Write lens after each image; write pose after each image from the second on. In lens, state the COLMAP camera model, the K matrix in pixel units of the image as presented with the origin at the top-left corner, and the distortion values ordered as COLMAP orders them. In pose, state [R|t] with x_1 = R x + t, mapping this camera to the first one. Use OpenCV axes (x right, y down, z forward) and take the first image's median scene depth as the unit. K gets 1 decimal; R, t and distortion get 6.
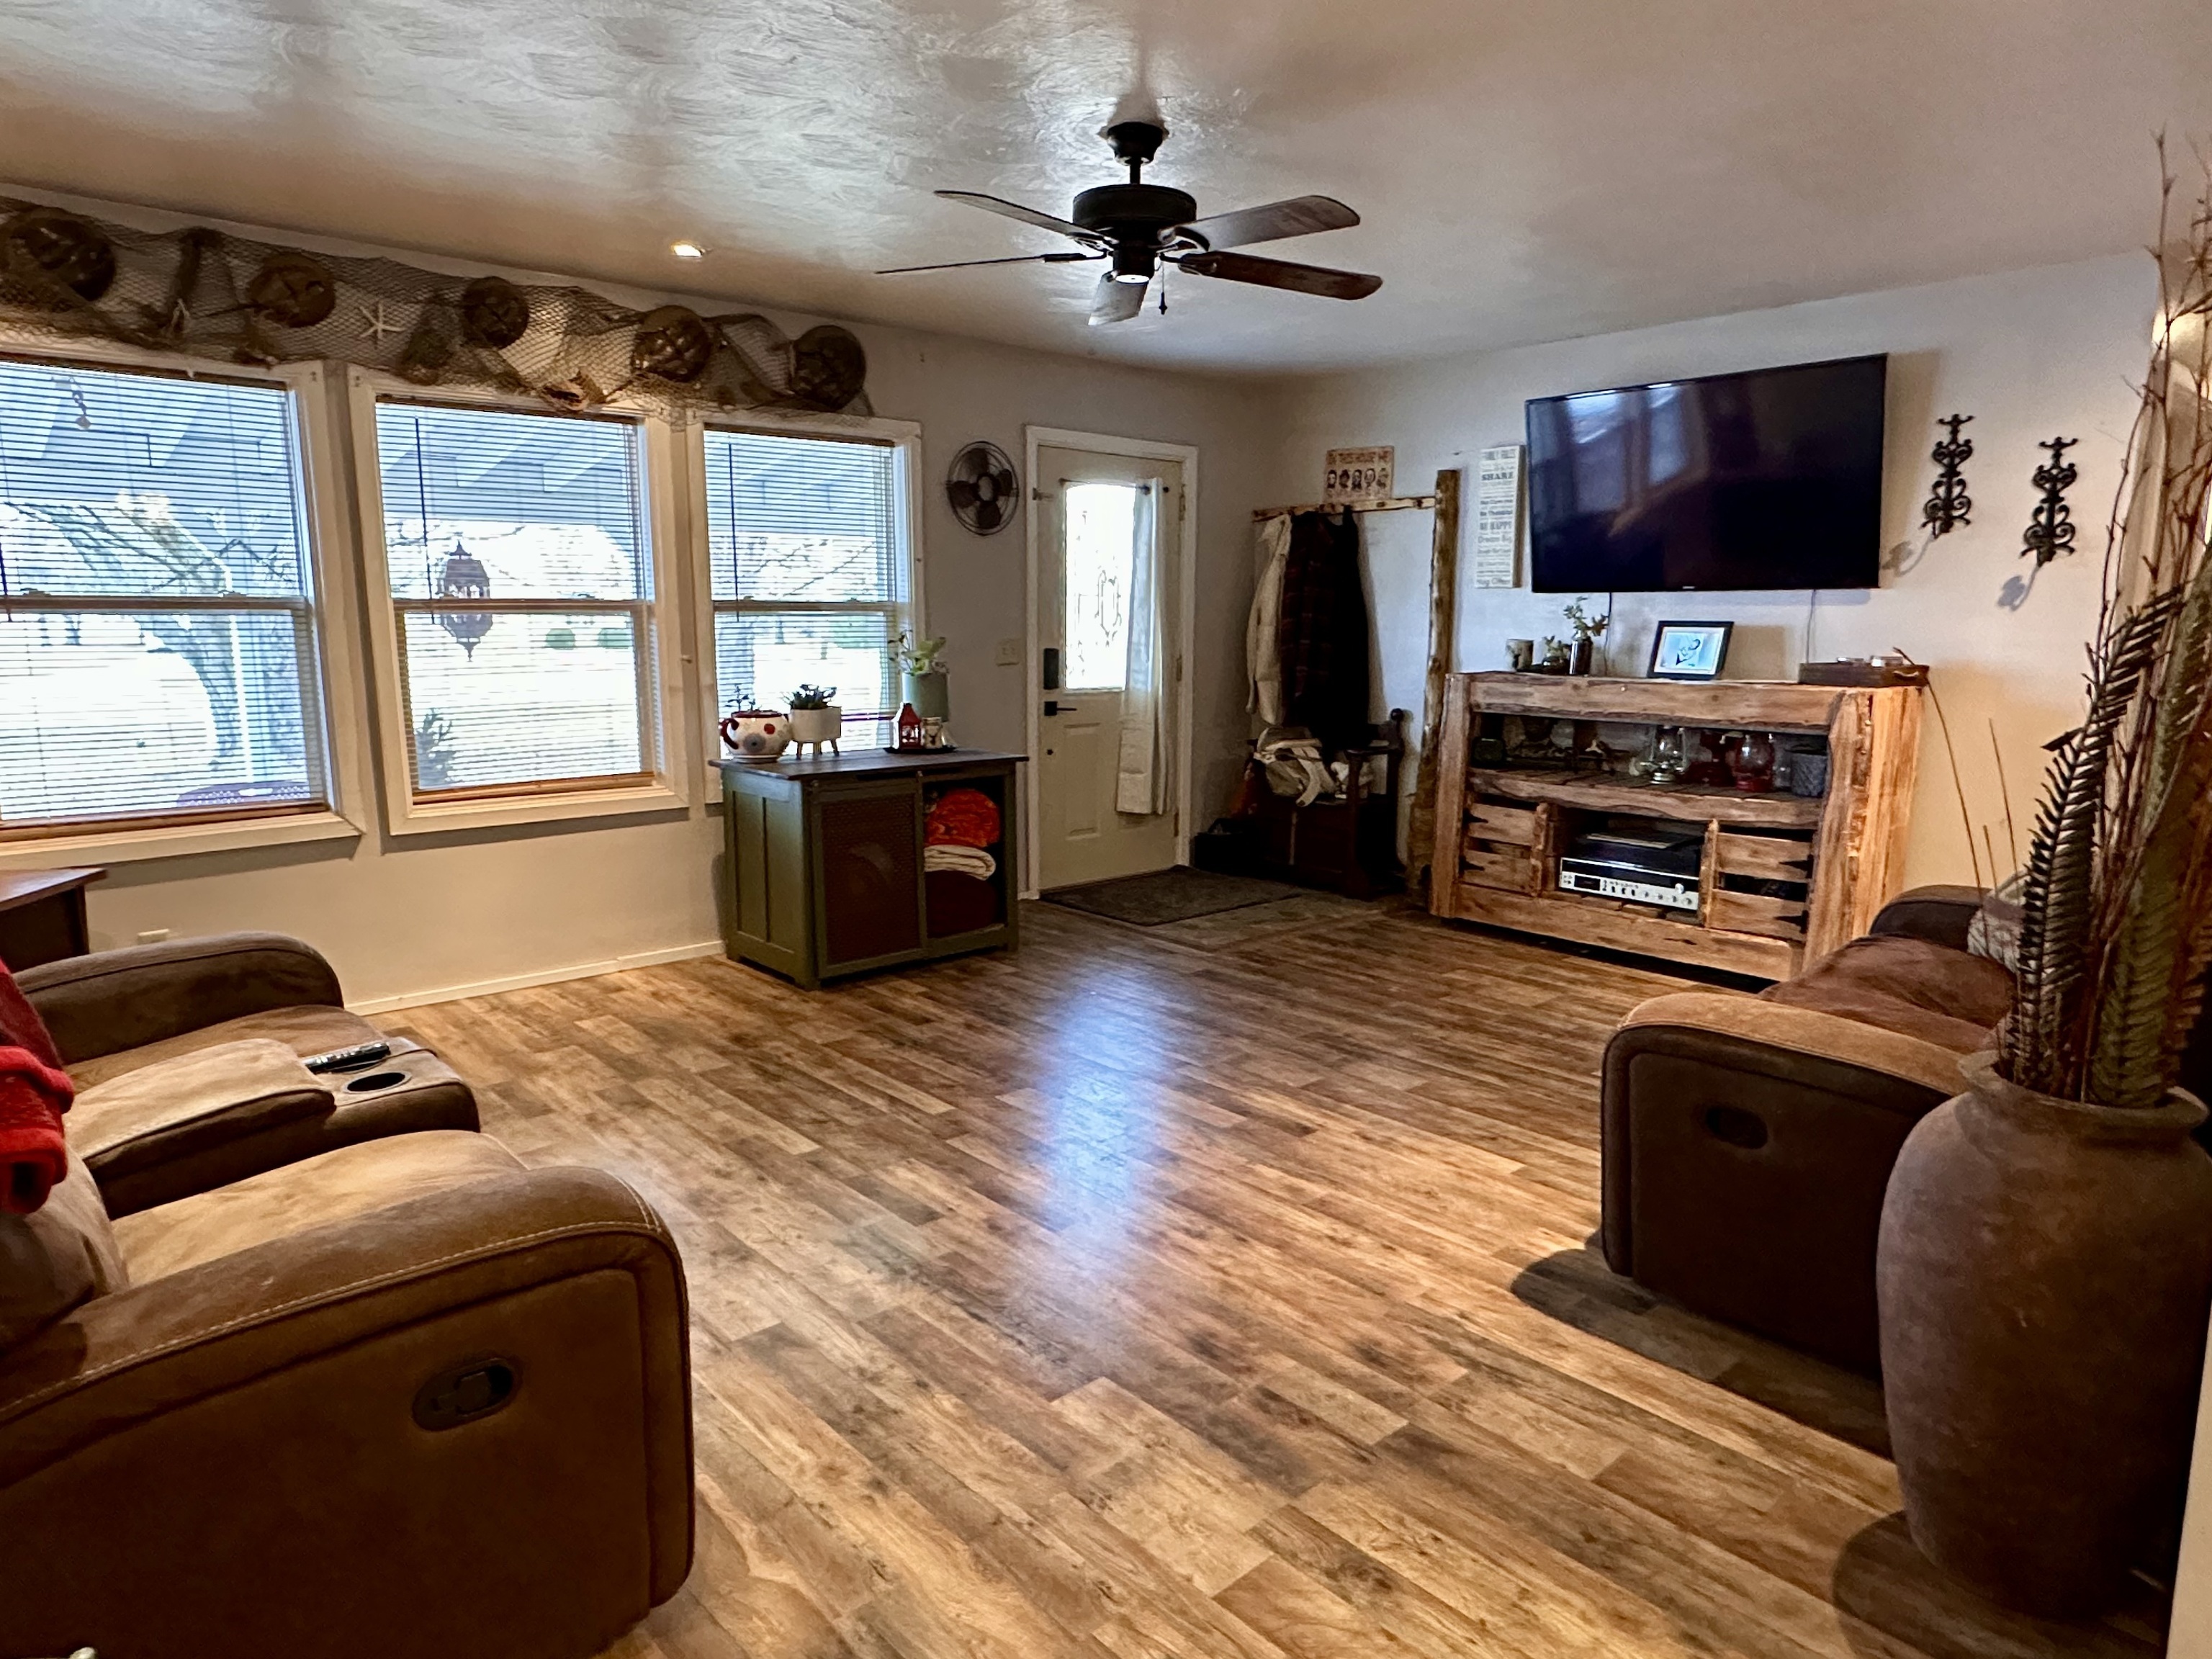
lens RADIAL K [[1329.3, 0, 1102.8], [0, 1329.3, 836.5], [0, 0, 1]] dist [-0.007519, -0.003969]
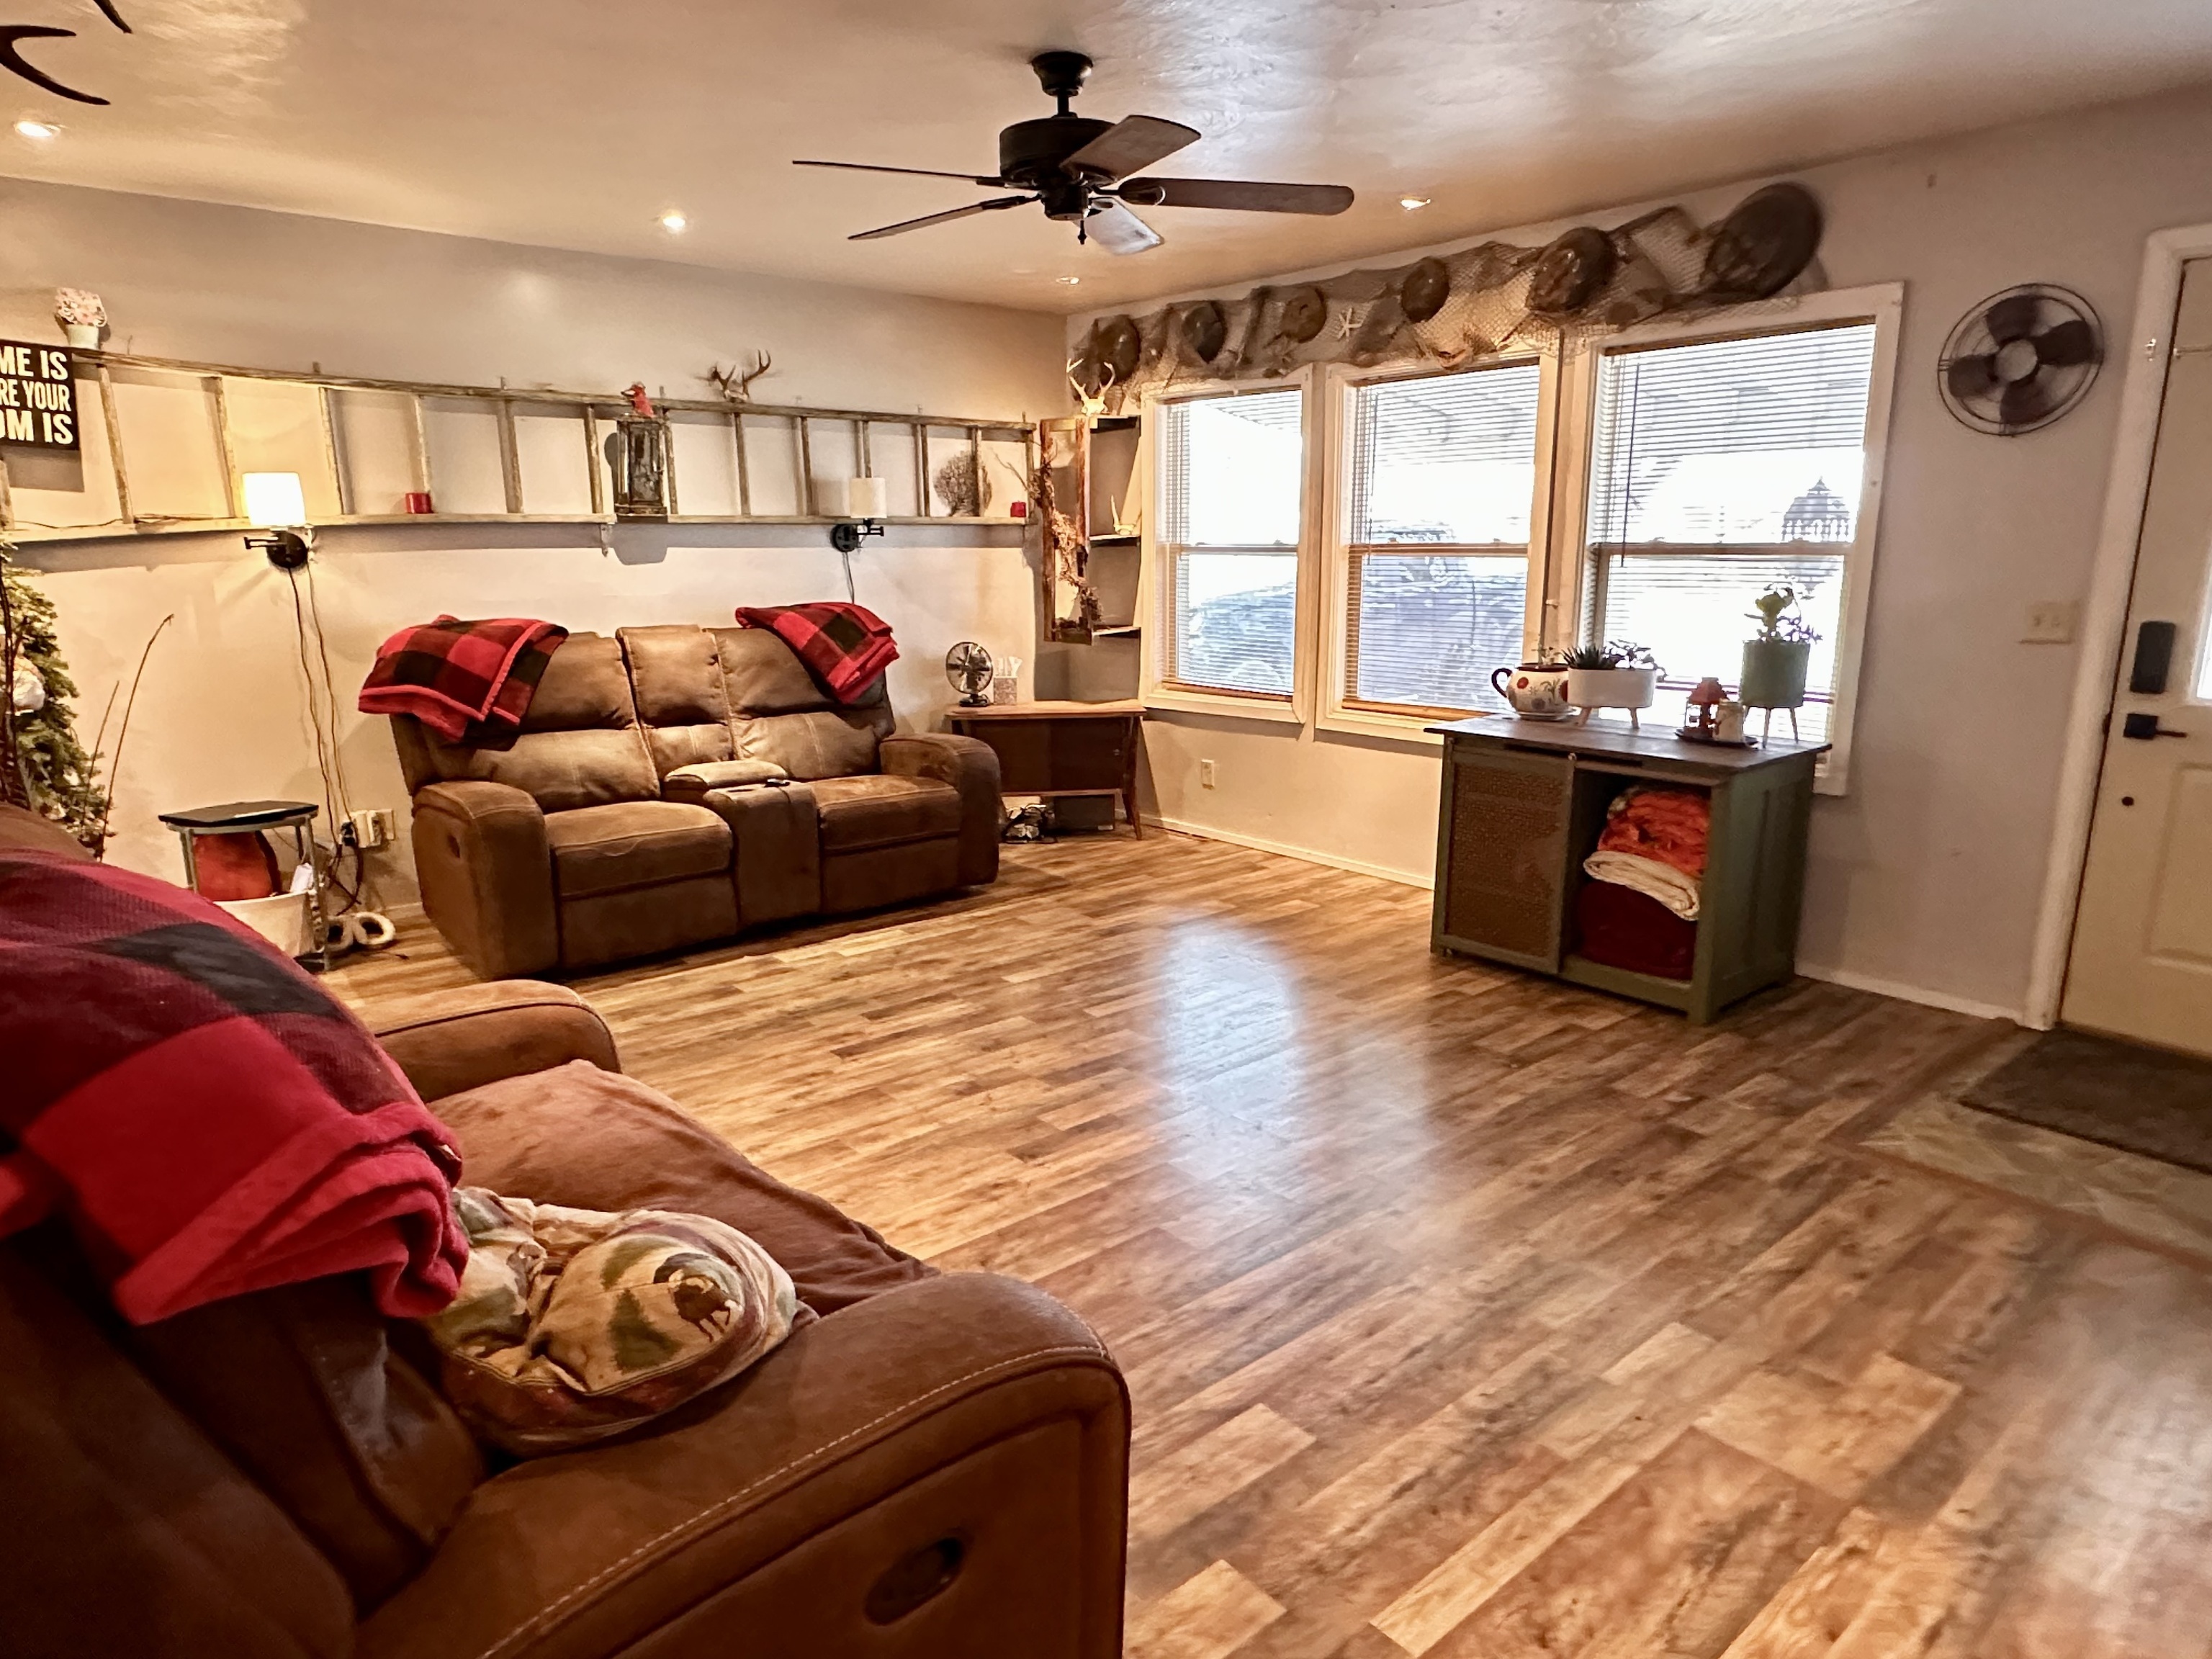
lens RADIAL K [[1359.6, 0, 1106.0], [0, 1359.6, 829.5], [0, 0, 1]] dist [-0.002783, -0.000167]
pose [[-0.018871, 0.208075, -0.977931, 0.855815], [-0.159042, 0.965026, 0.208398, -0.161814], [0.987092, 0.159464, 0.014882, 0.860343]]
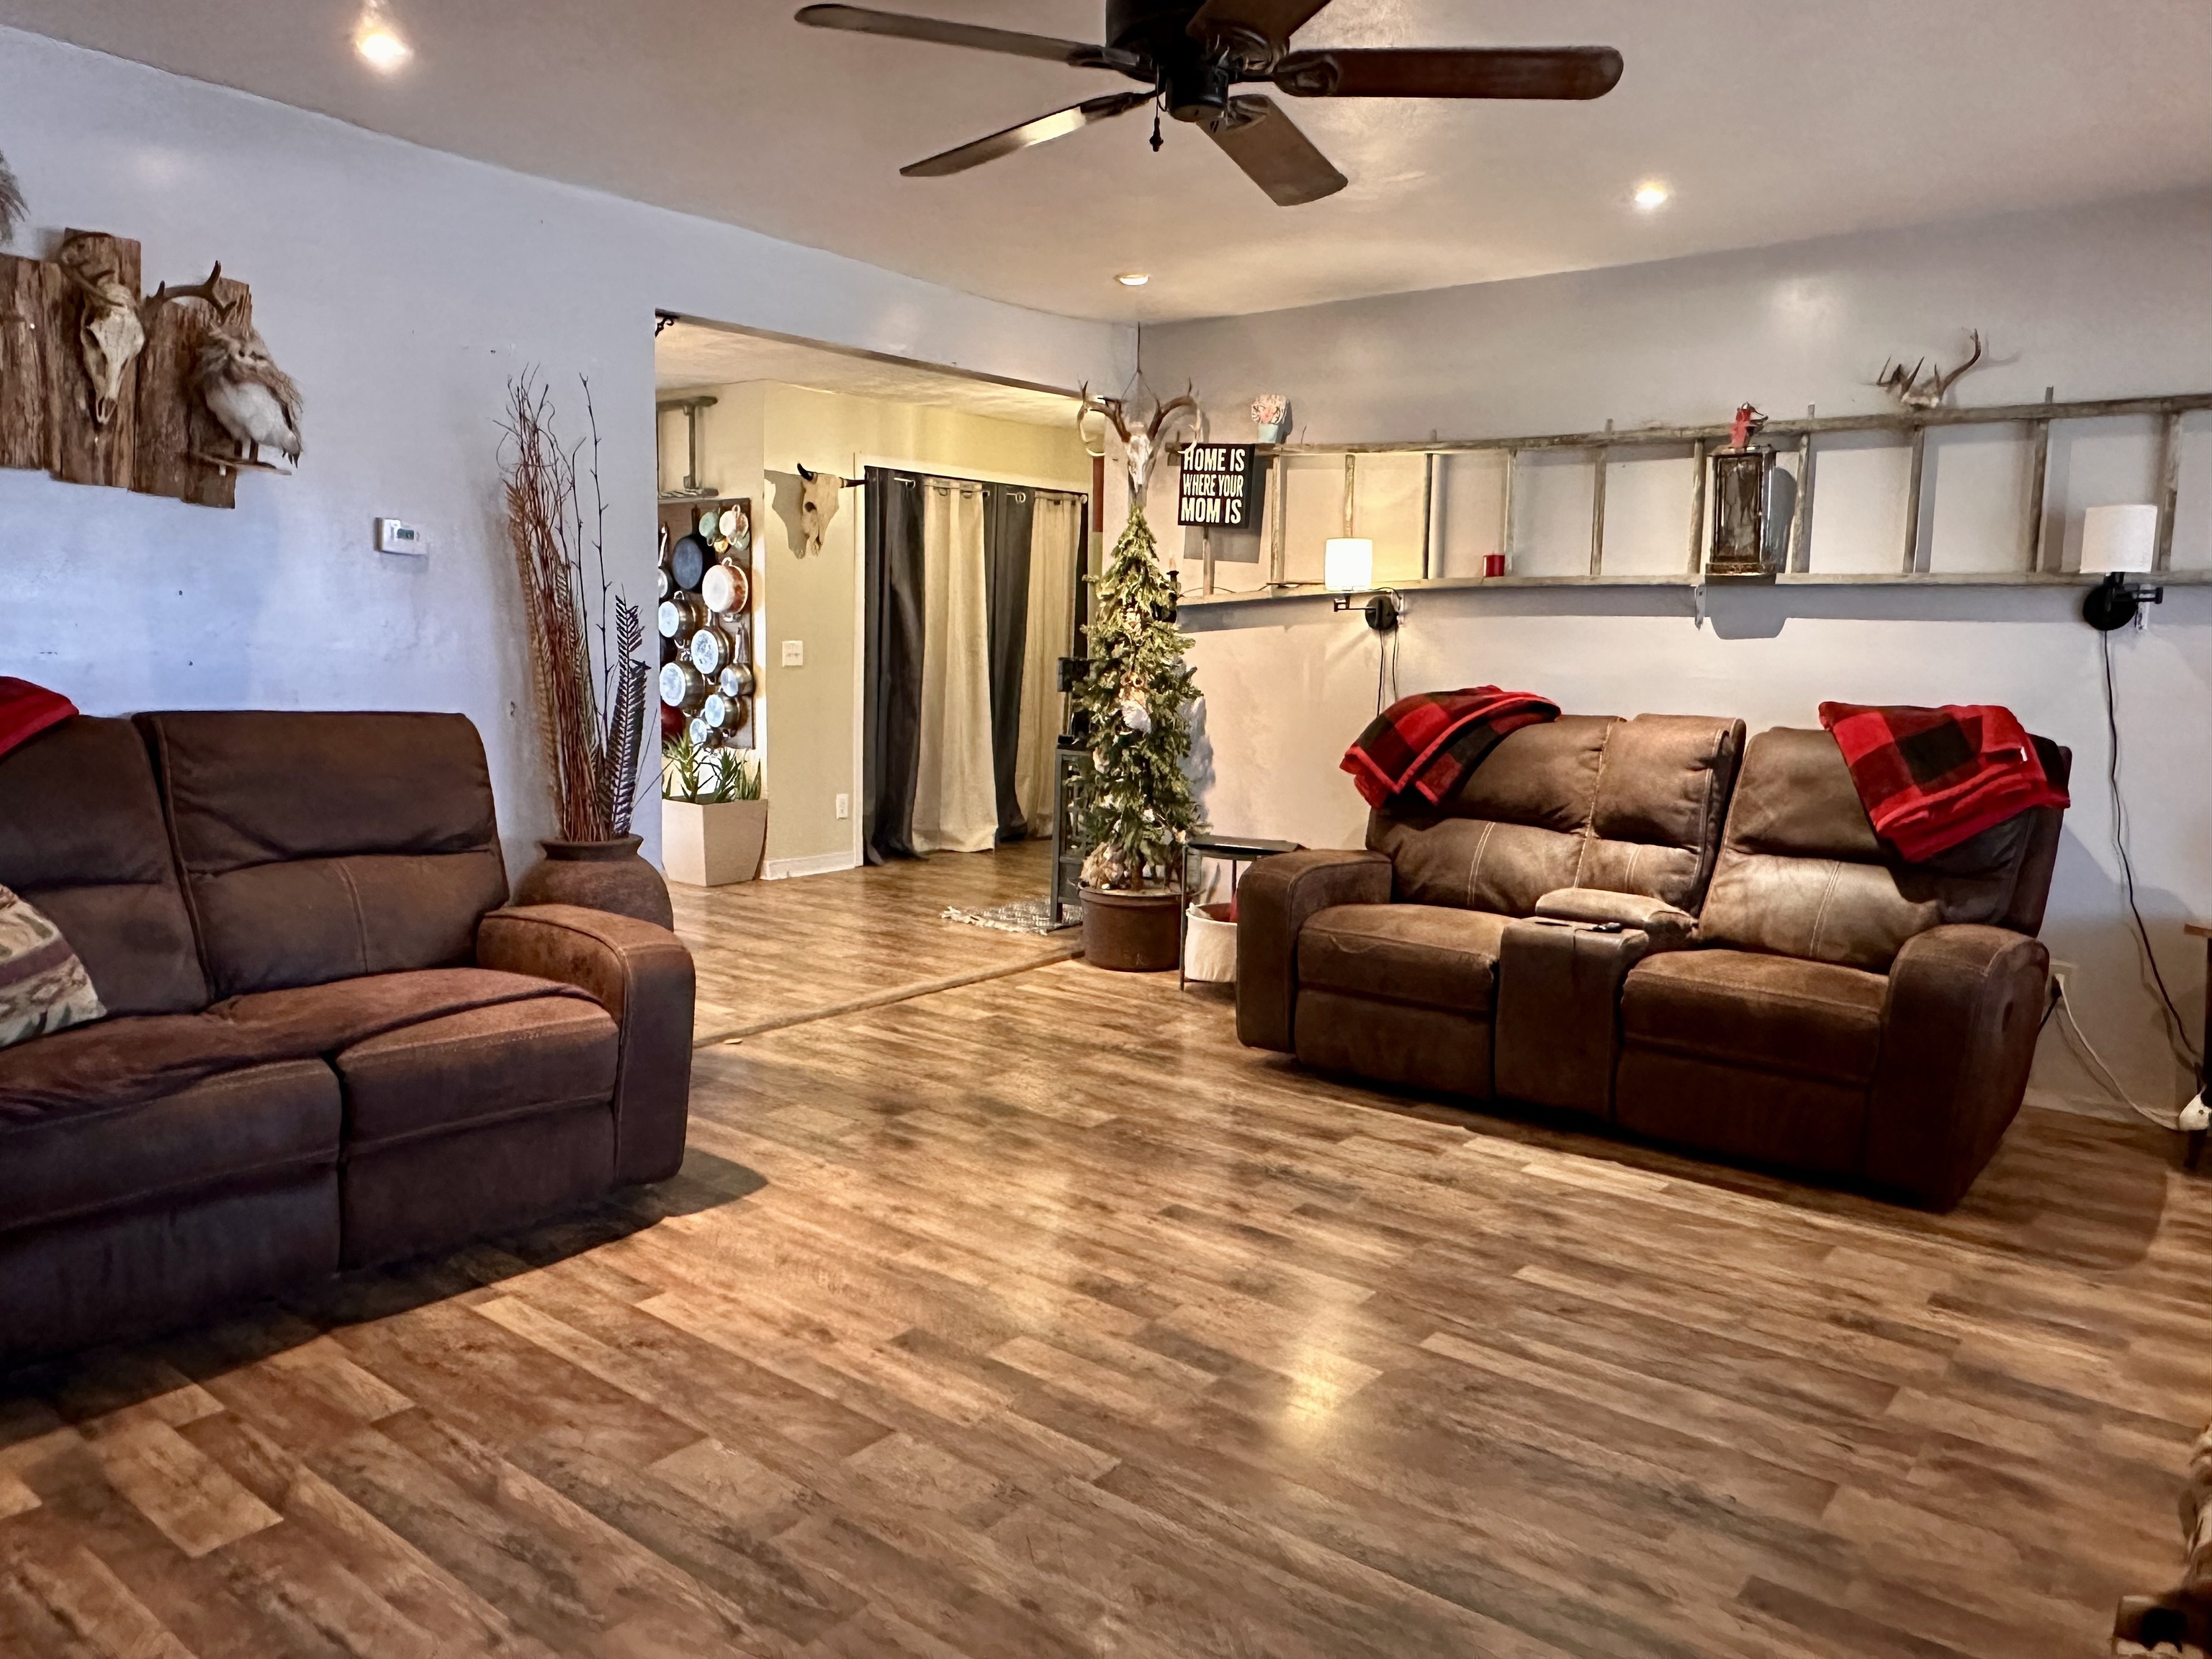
lens RADIAL K [[1564.4, 0, 1094.7], [0, 1564.4, 835.0], [0, 0, 1]] dist [-0.003460, -0.001398]
pose [[-0.986286, -0.000103, -0.165045, 0.162958], [-0.047867, 0.957199, 0.285446, -0.234218], [0.157952, 0.289431, -0.944077, 1.470407]]
